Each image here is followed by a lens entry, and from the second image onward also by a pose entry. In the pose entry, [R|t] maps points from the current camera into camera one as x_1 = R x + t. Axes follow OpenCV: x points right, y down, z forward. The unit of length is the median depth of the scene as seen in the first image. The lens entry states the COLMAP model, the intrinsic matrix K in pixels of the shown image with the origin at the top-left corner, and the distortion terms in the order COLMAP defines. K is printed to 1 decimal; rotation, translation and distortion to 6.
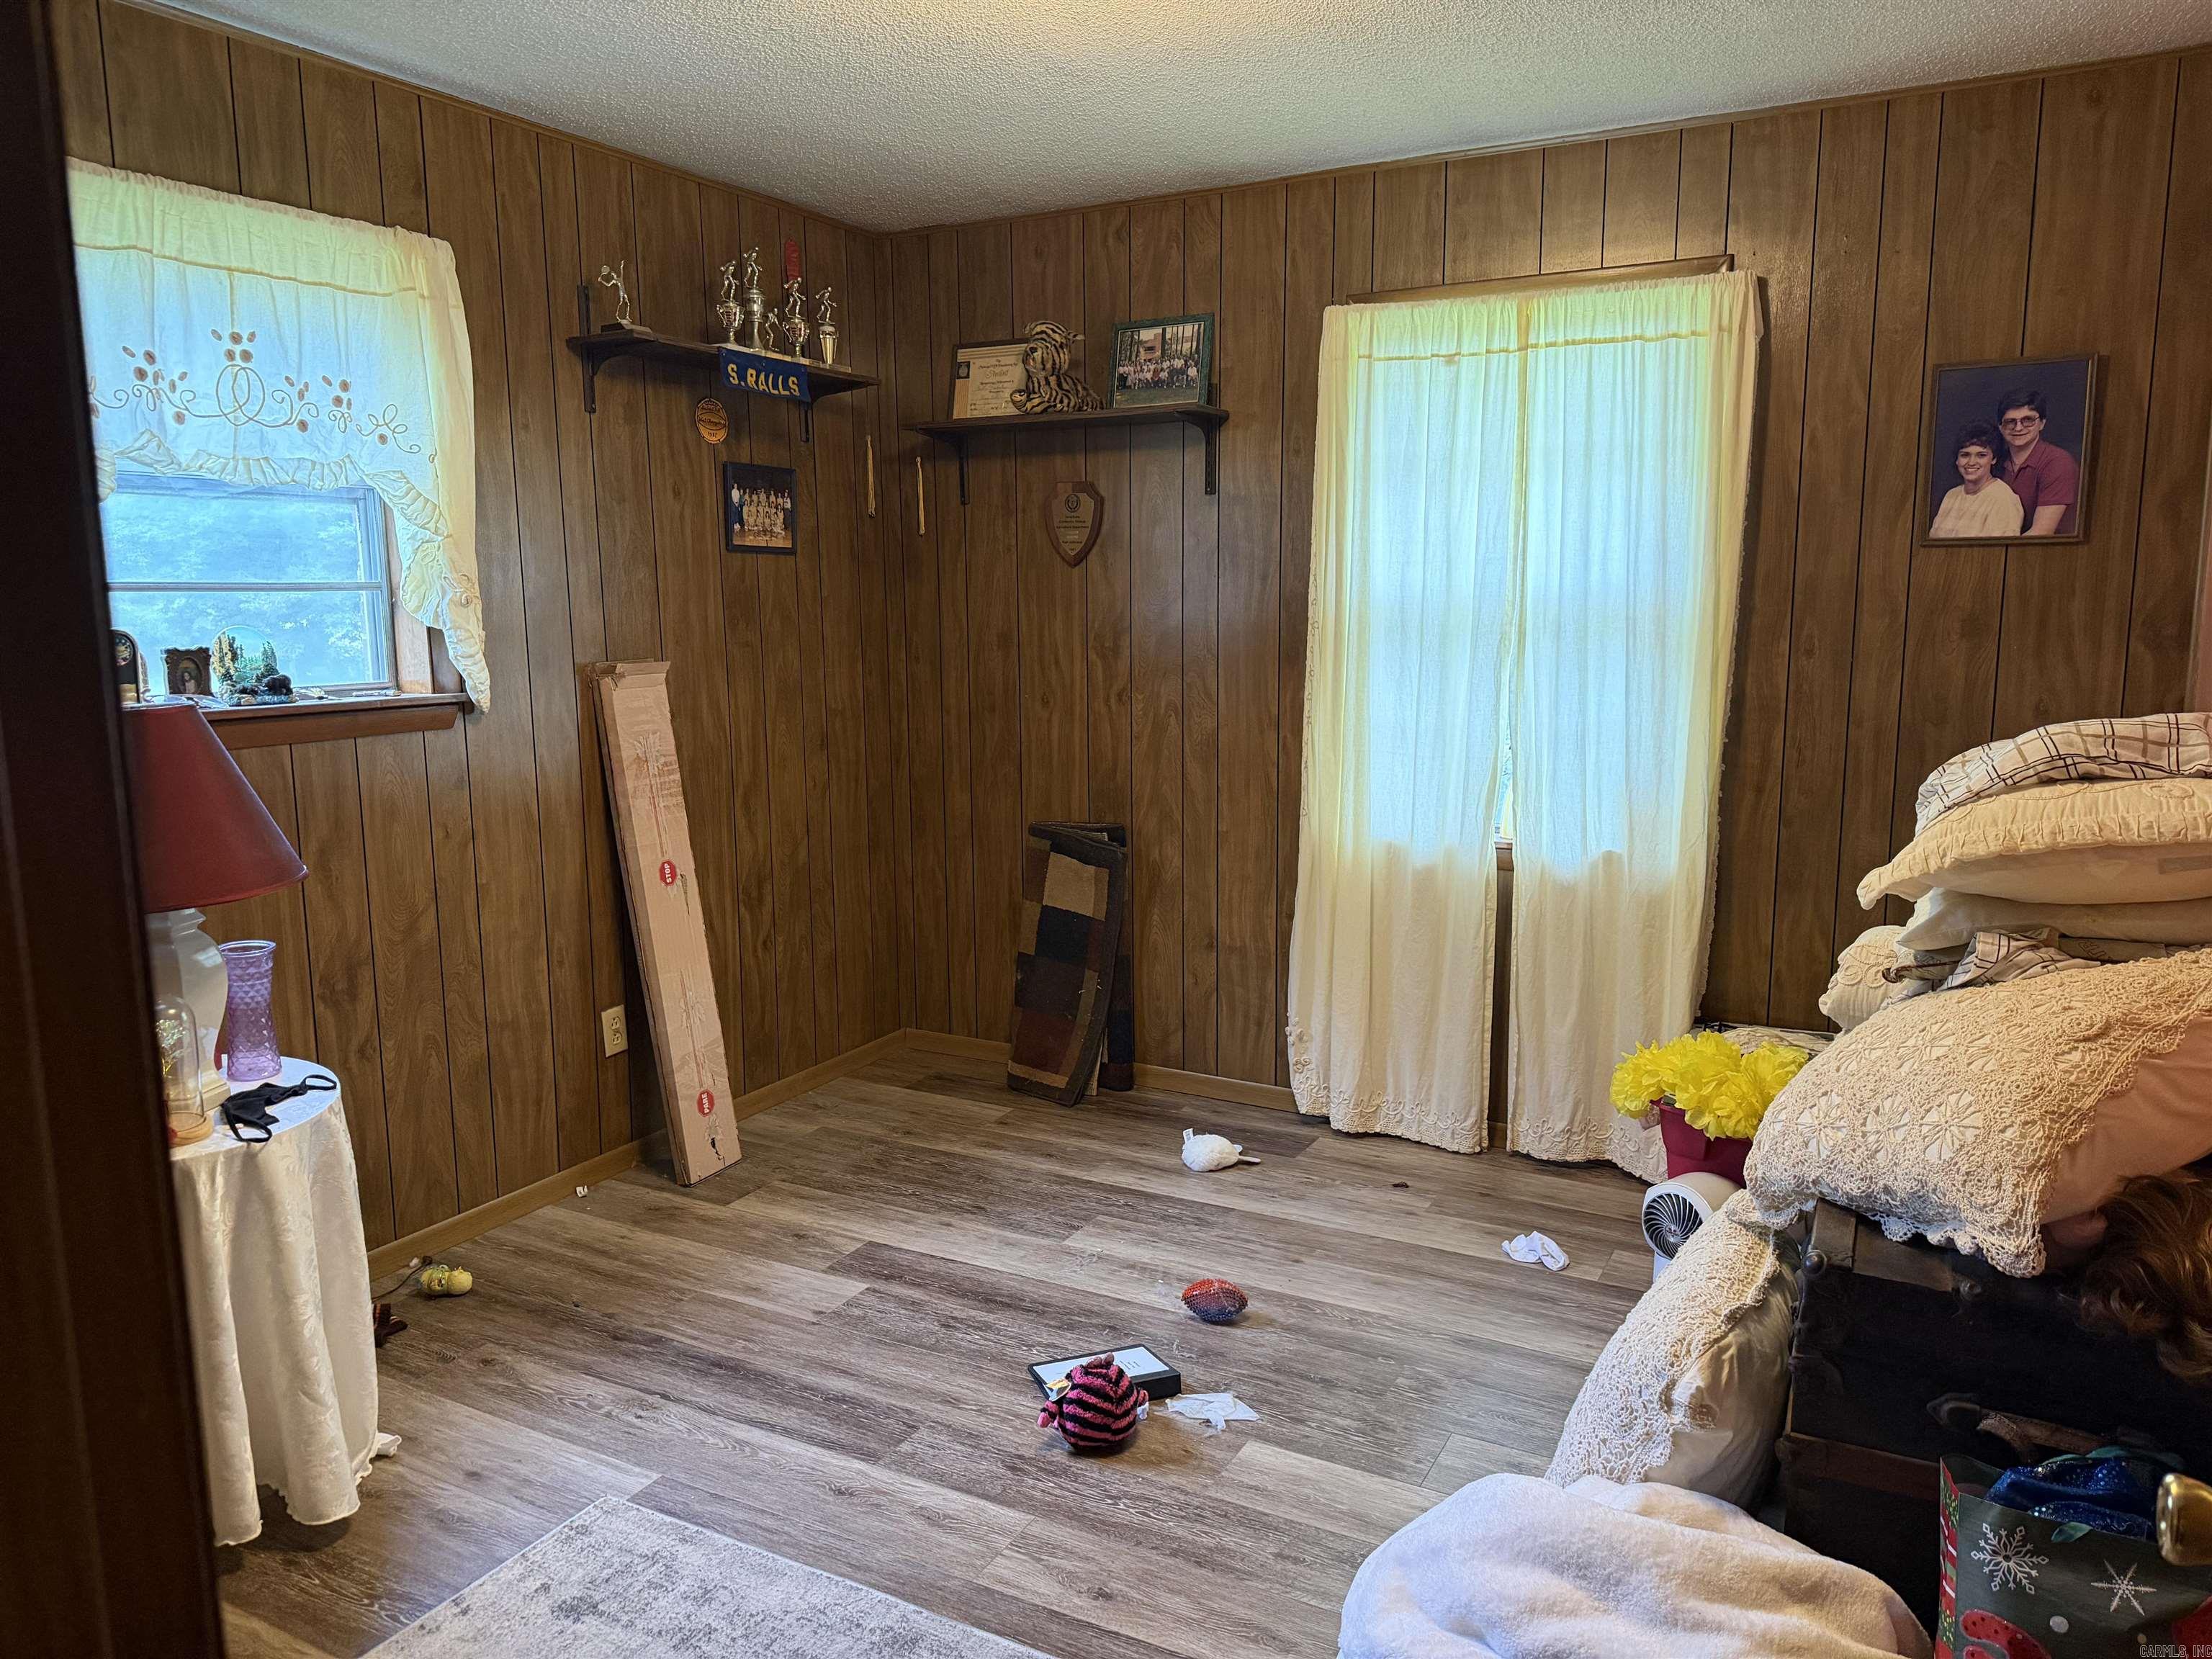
lens RADIAL K [[1567.9, 0, 1106.8], [0, 1567.9, 830.4], [0, 0, 1]] dist [0.067326, -0.081324]
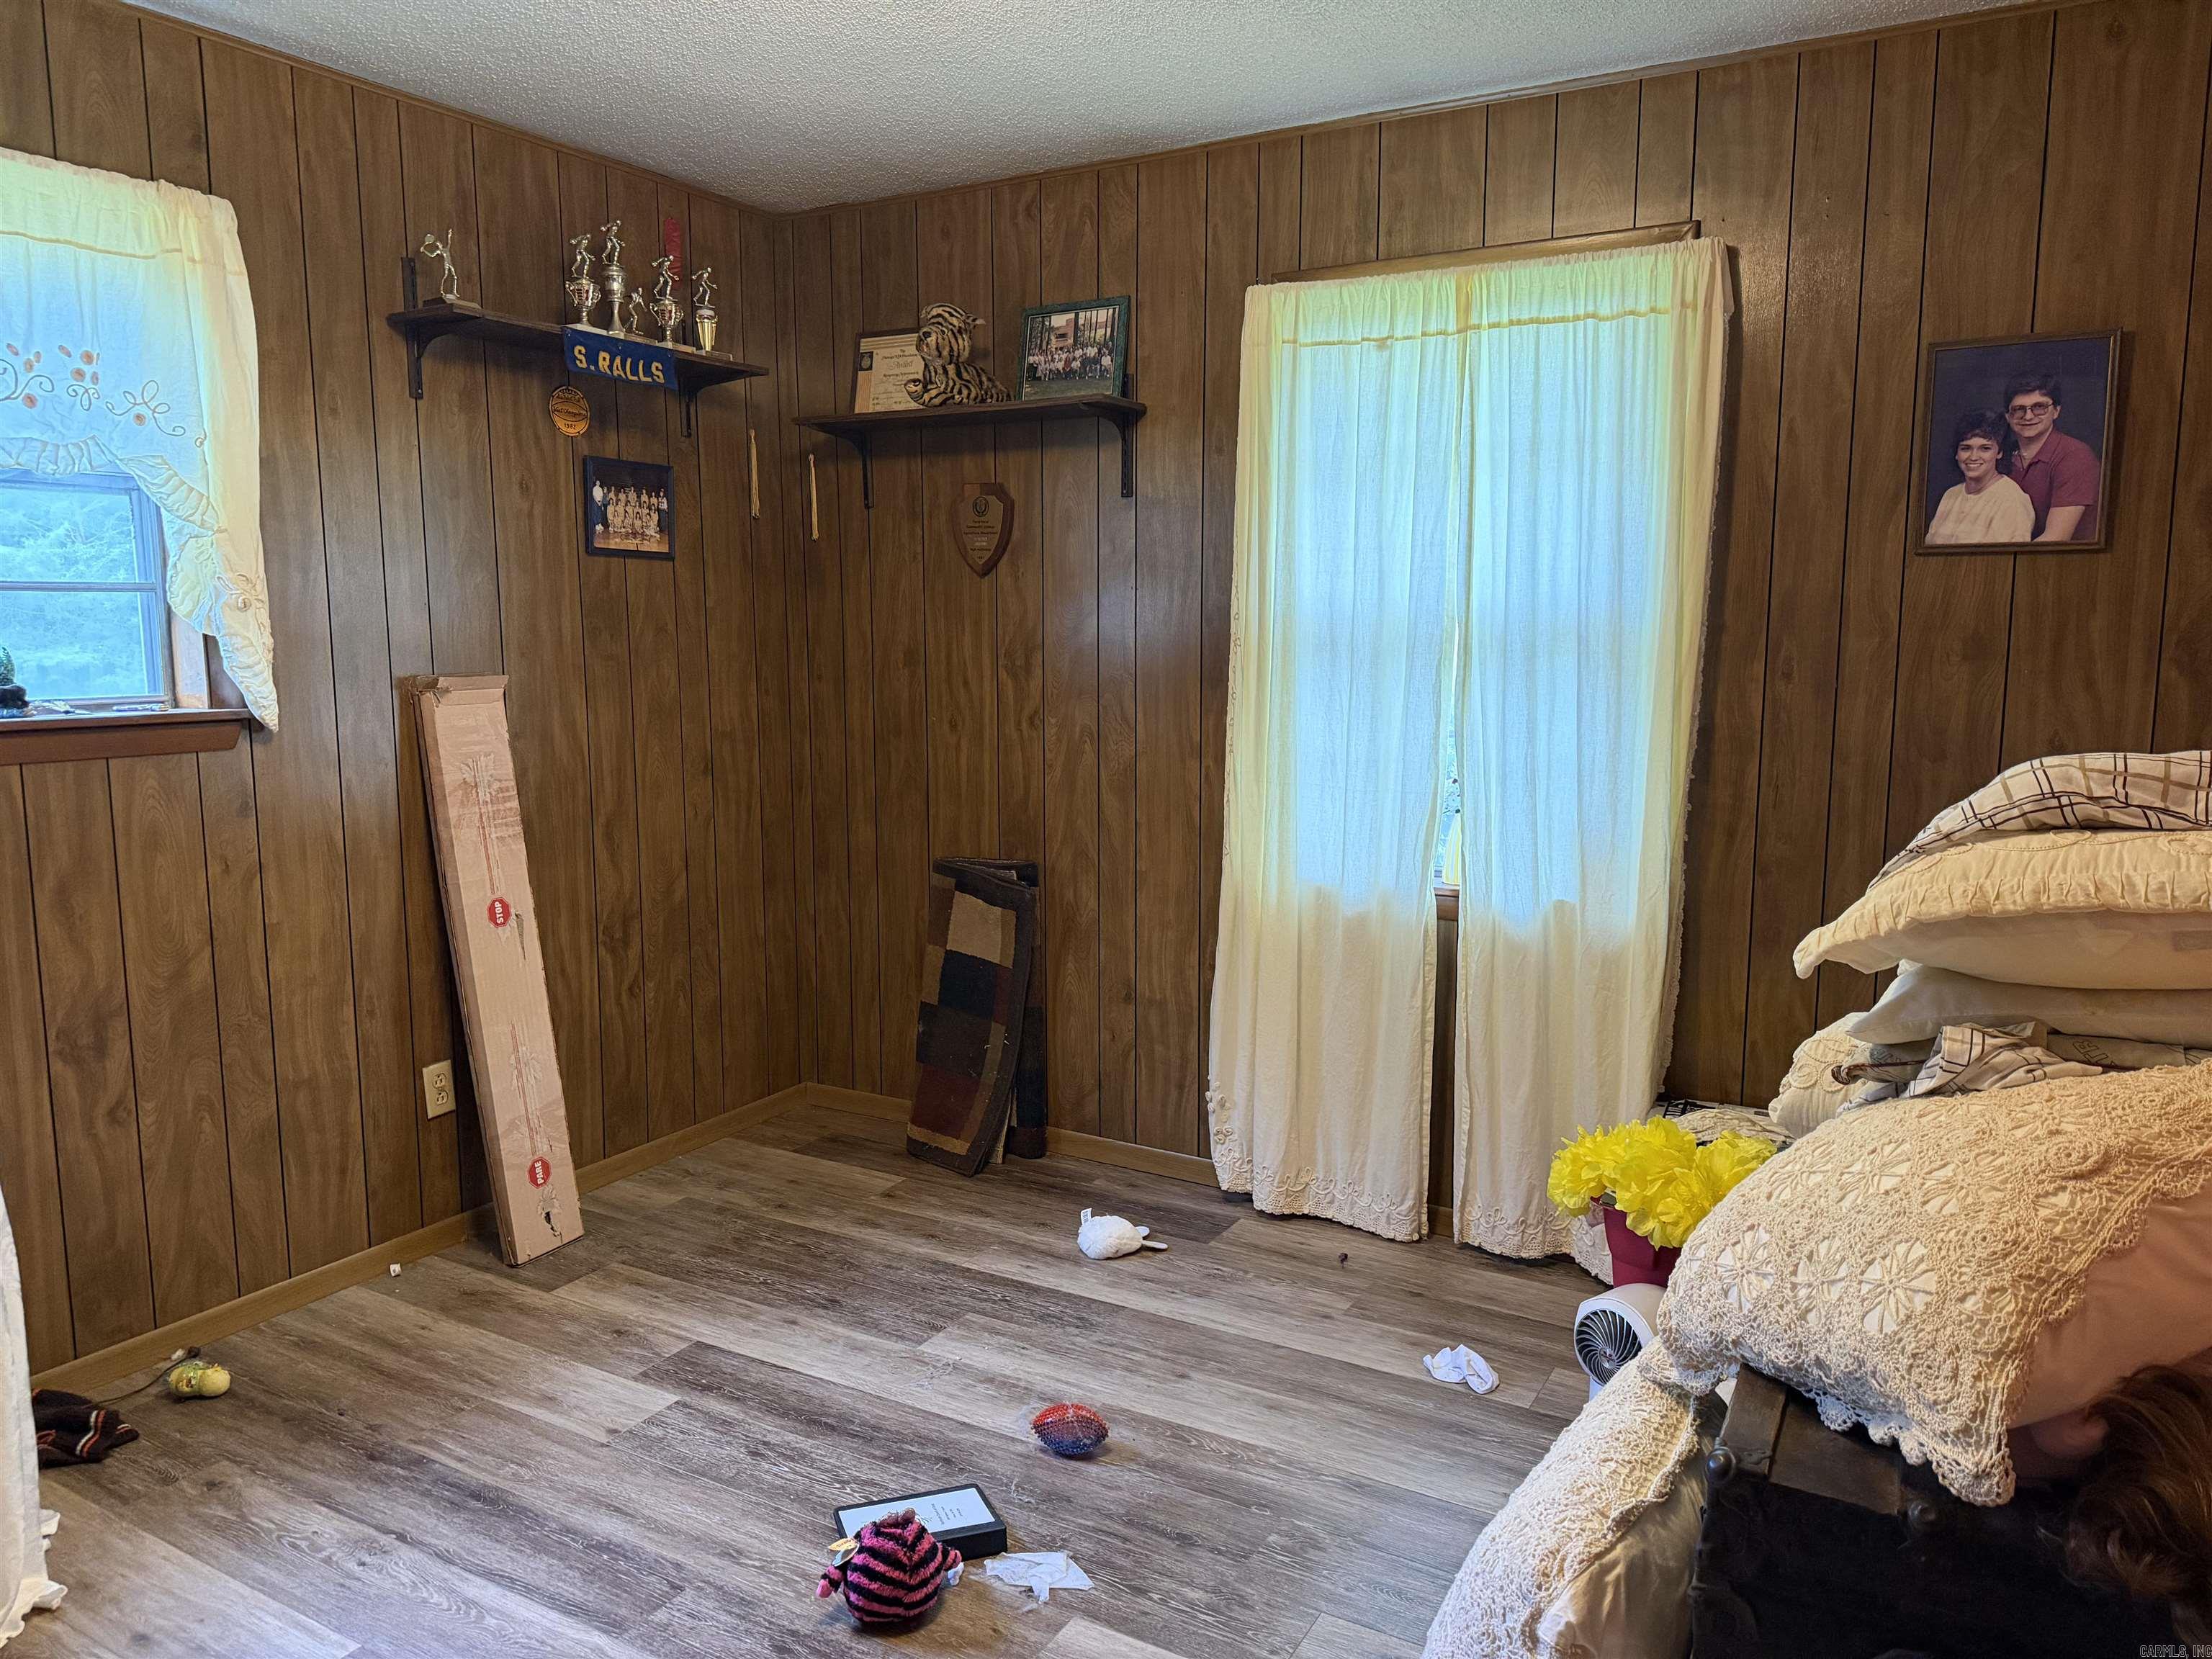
lens RADIAL K [[1567.9, 0, 1103.5], [0, 1567.9, 821.3], [0, 0, 1]] dist [0.067326, -0.081324]
pose [[0.999524, 0.010896, -0.028874, 0.098670], [-0.011577, 0.999656, -0.023519, -0.008326], [0.028608, 0.023842, 0.999306, 0.129320]]
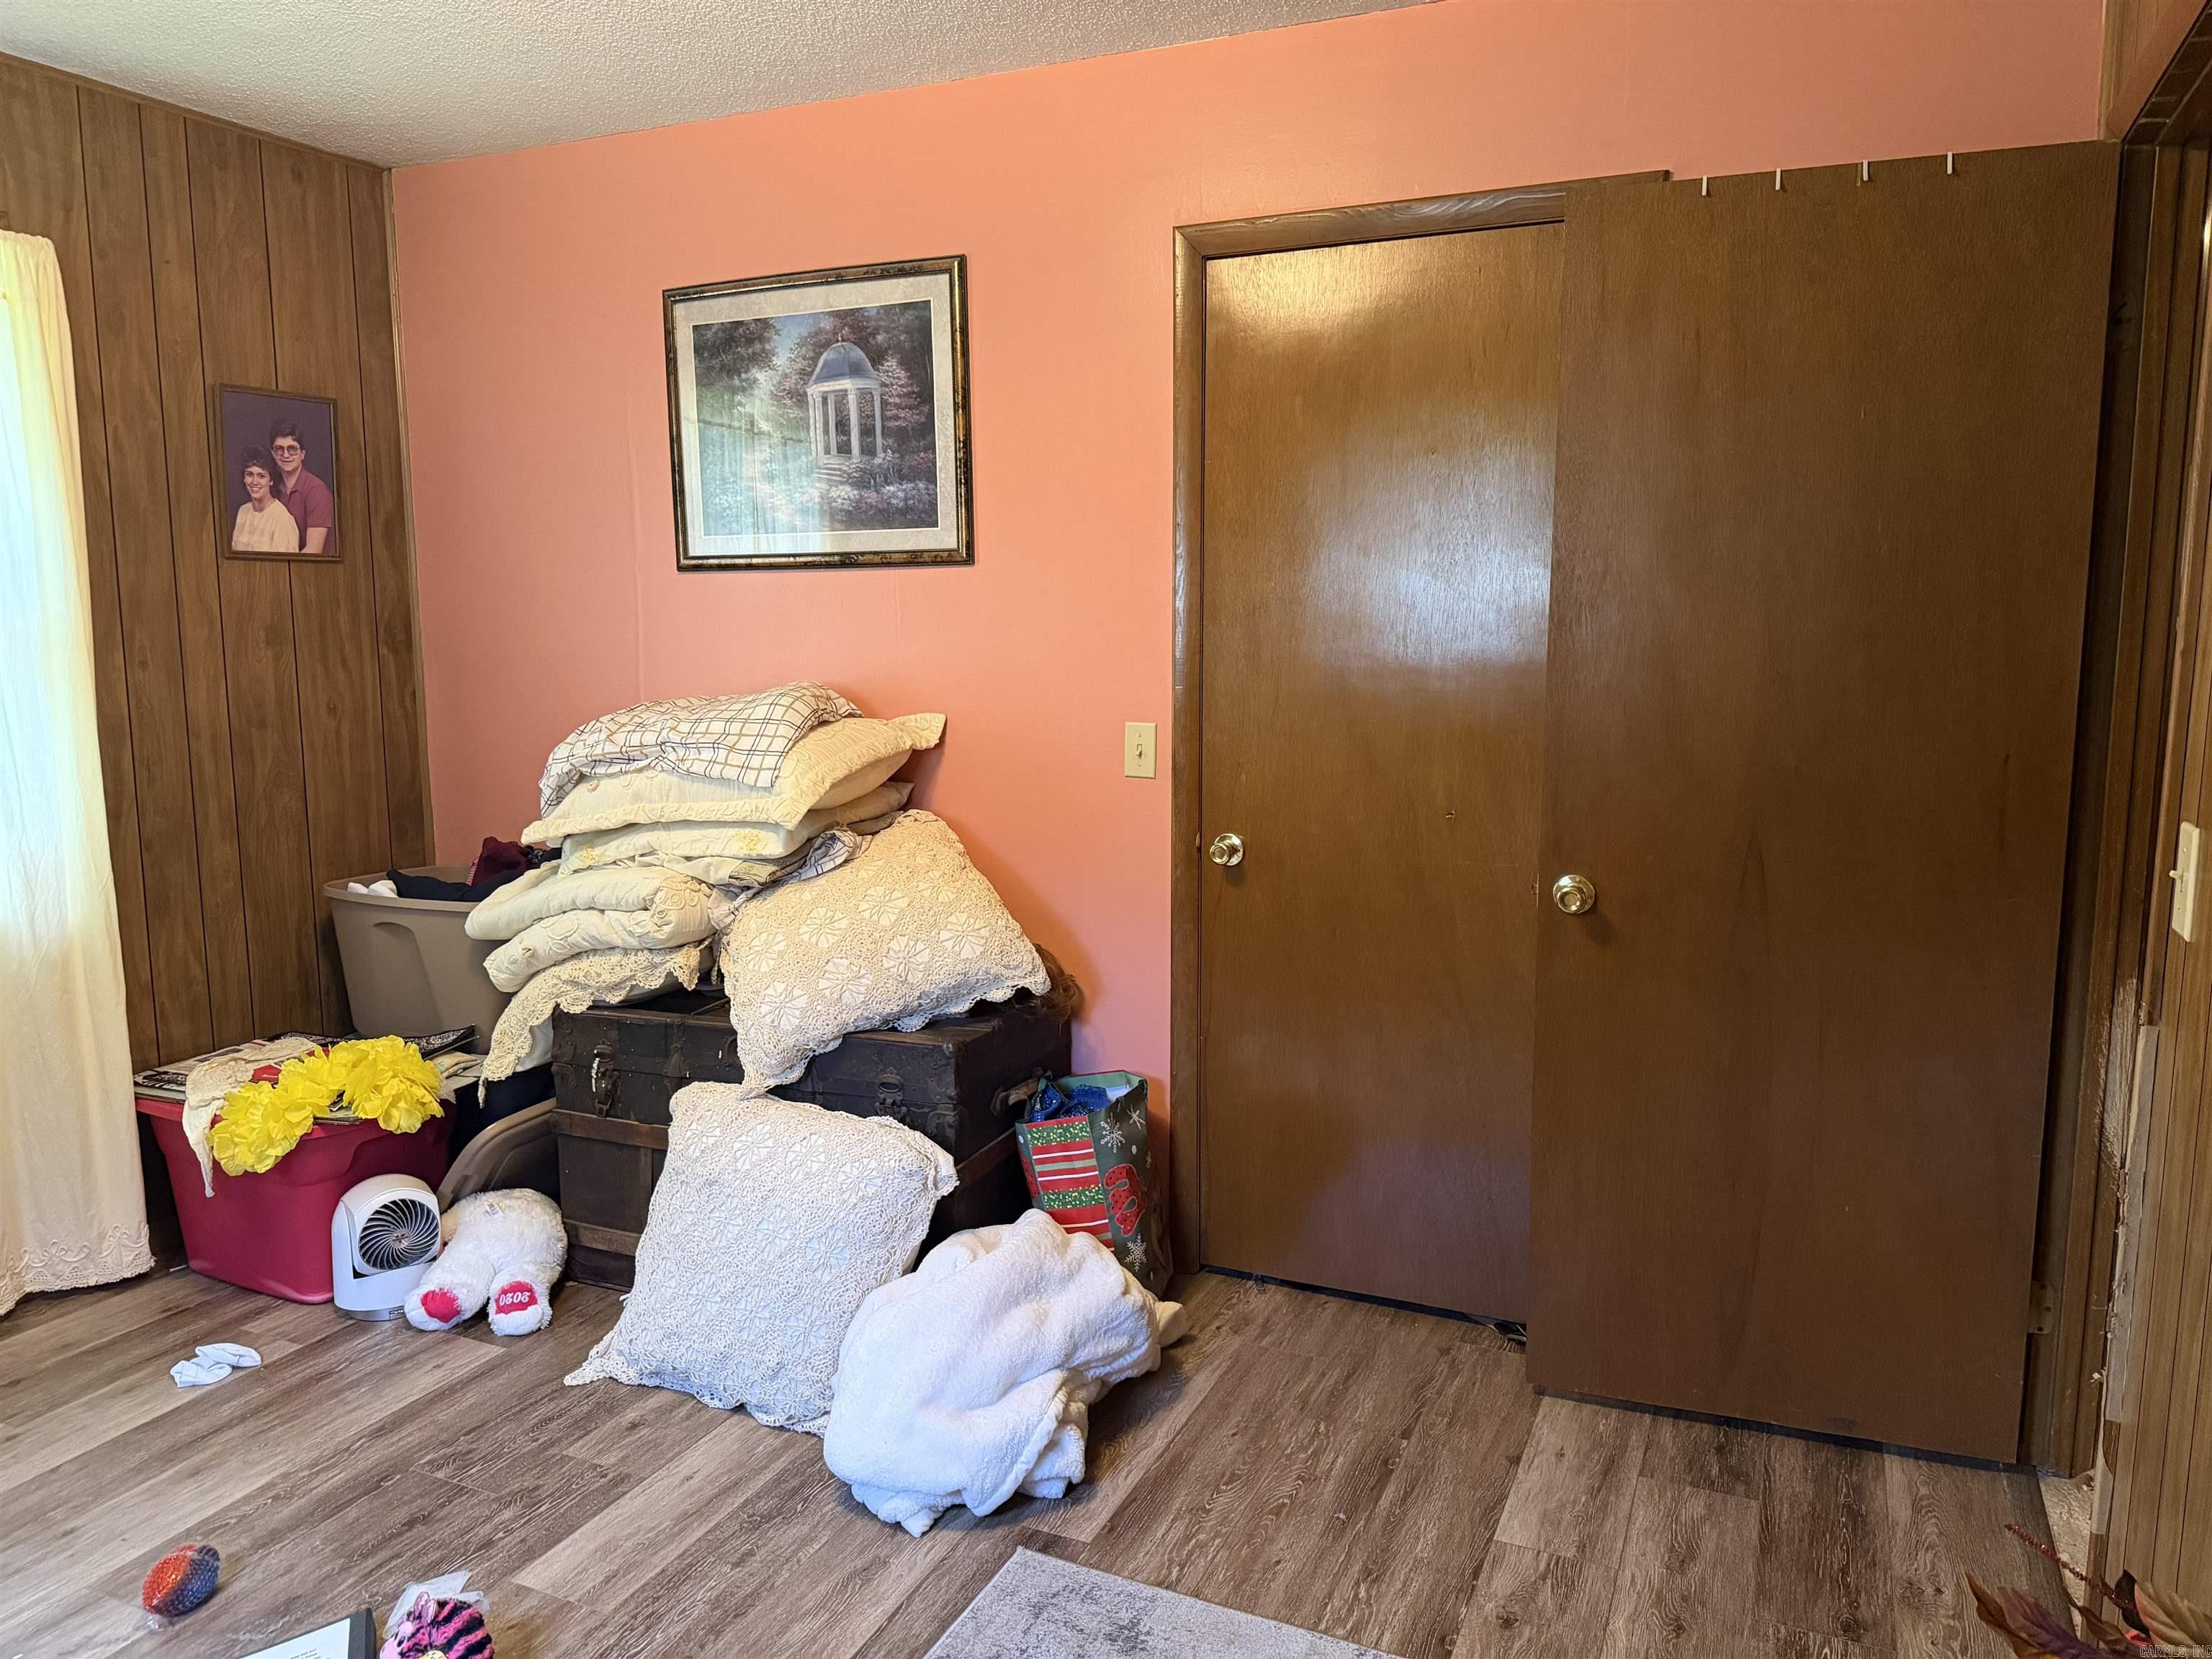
lens RADIAL K [[1567.9, 0, 1051.3], [0, 1567.9, 830.1], [0, 0, 1]] dist [0.067326, -0.081324]
pose [[-0.049846, -0.121606, 0.991326, -0.562466], [0.163440, 0.978187, 0.128213, -0.050862], [-0.985293, 0.168413, -0.028883, 0.534696]]
